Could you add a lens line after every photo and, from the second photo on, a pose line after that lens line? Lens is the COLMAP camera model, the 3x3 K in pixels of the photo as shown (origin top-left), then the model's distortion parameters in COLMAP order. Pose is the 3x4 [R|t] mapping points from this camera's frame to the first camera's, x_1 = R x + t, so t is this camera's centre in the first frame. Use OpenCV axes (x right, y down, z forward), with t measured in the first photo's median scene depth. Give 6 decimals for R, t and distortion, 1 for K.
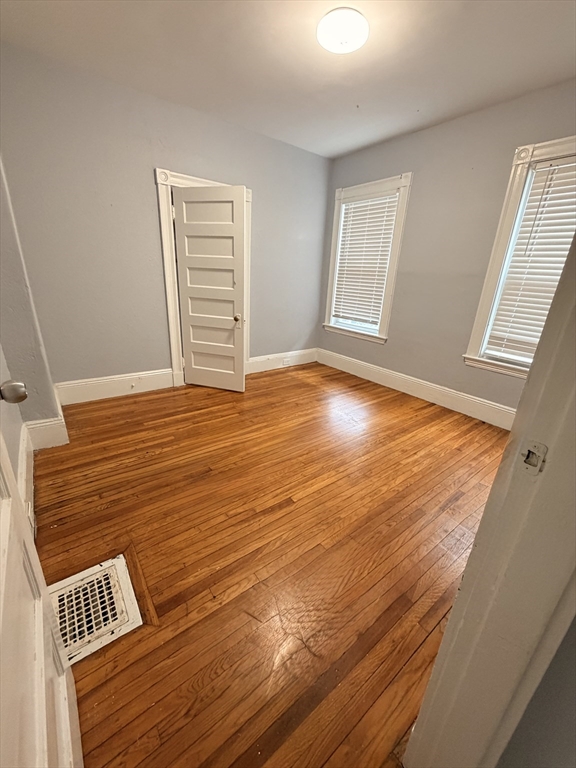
lens RADIAL K [[306.7, 0, 290.3], [0, 306.7, 383.7], [0, 0, 1]] dist [0.008266, 0.000118]
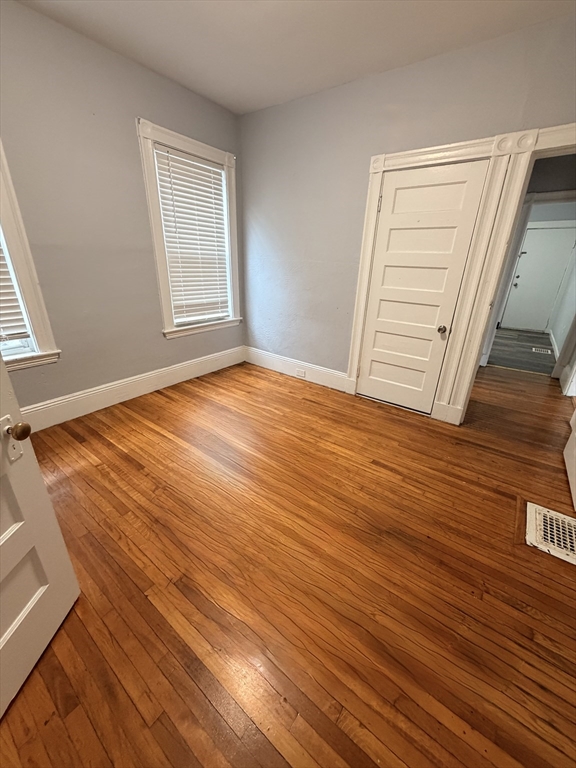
lens RADIAL K [[306.7, 0, 288.4], [0, 306.7, 382.3], [0, 0, 1]] dist [0.008266, 0.000118]
pose [[-0.266022, -0.418696, 0.868289, -0.537504], [0.290797, 0.823926, 0.486397, -0.359357], [-0.919059, 0.381888, -0.097427, 0.867230]]
